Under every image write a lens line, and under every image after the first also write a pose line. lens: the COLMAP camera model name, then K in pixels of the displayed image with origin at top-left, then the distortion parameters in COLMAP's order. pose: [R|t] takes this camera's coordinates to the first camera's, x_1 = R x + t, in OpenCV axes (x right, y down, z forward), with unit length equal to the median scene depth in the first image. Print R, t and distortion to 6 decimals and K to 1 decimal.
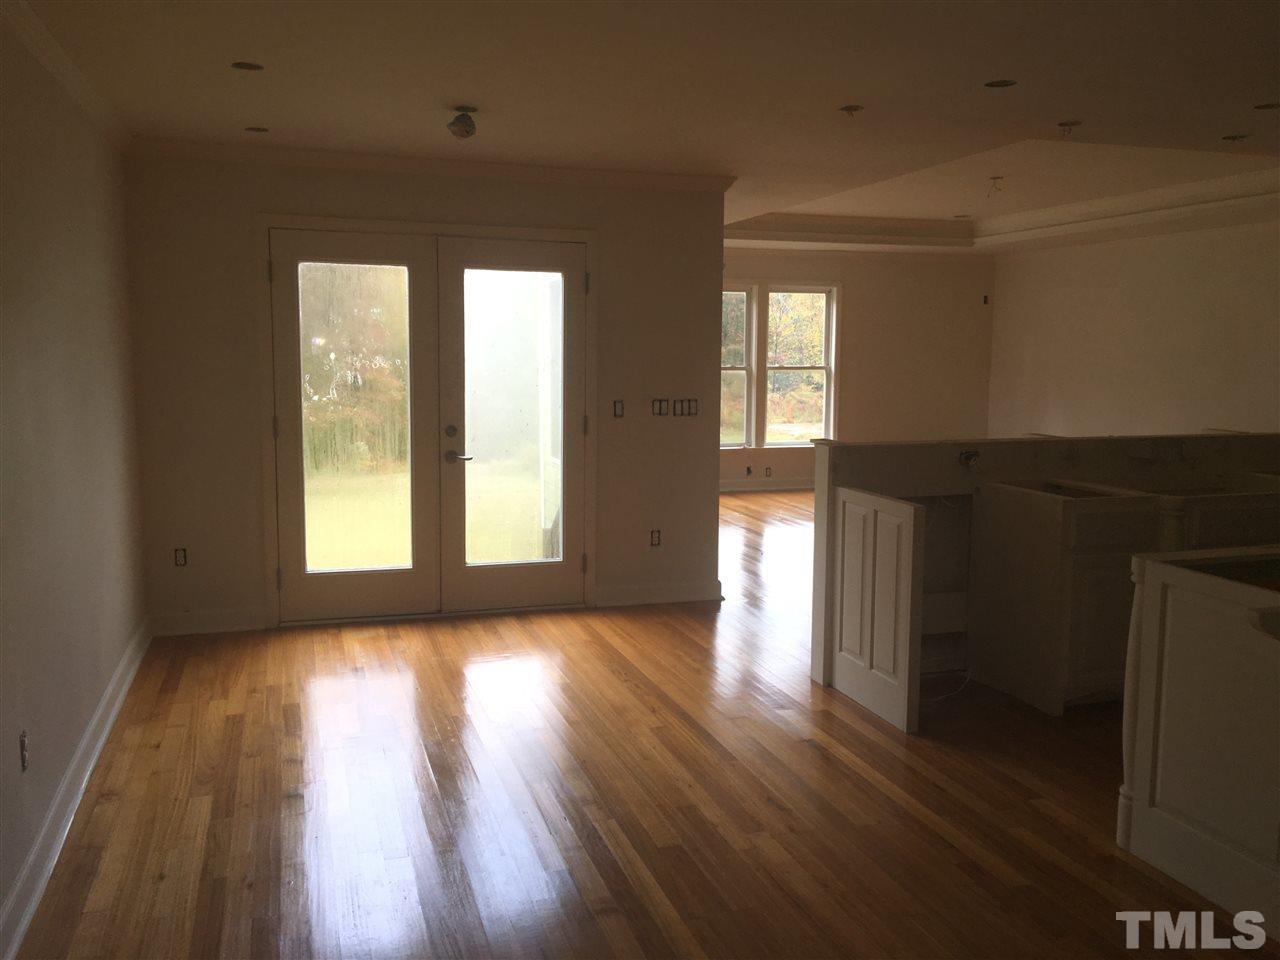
lens RADIAL K [[1083.5, 0, 638.0], [0, 1083.5, 479.9], [0, 0, 1]] dist [0.065548, -0.090819]
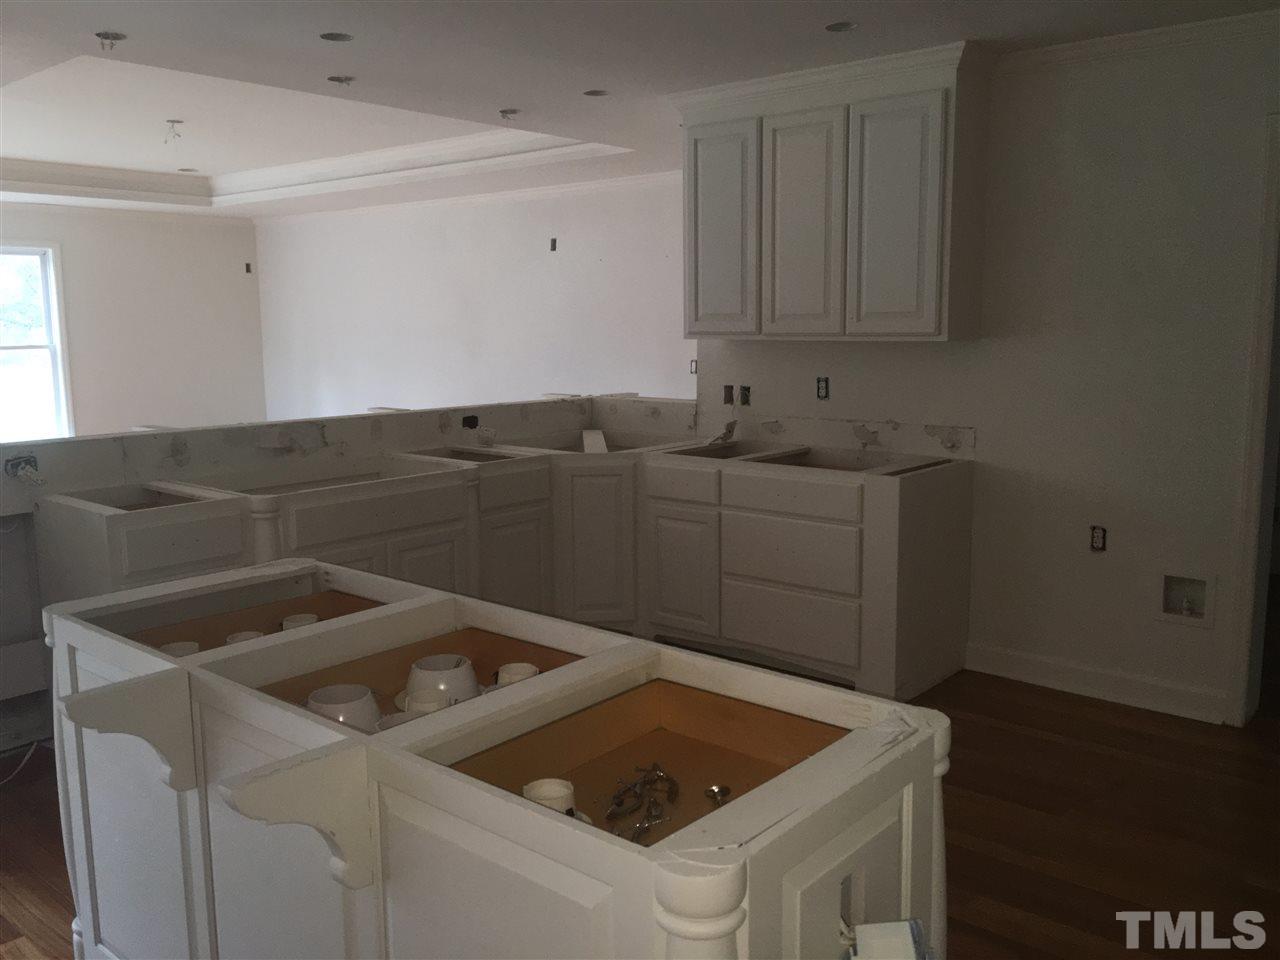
lens RADIAL K [[1083.5, 0, 640.5], [0, 1083.5, 476.9], [0, 0, 1]] dist [0.065548, -0.090819]
pose [[0.860618, -0.083649, 0.502335, 0.139016], [0.073341, 0.996493, 0.040285, -0.005326], [-0.503943, 0.002171, 0.863734, 0.057529]]
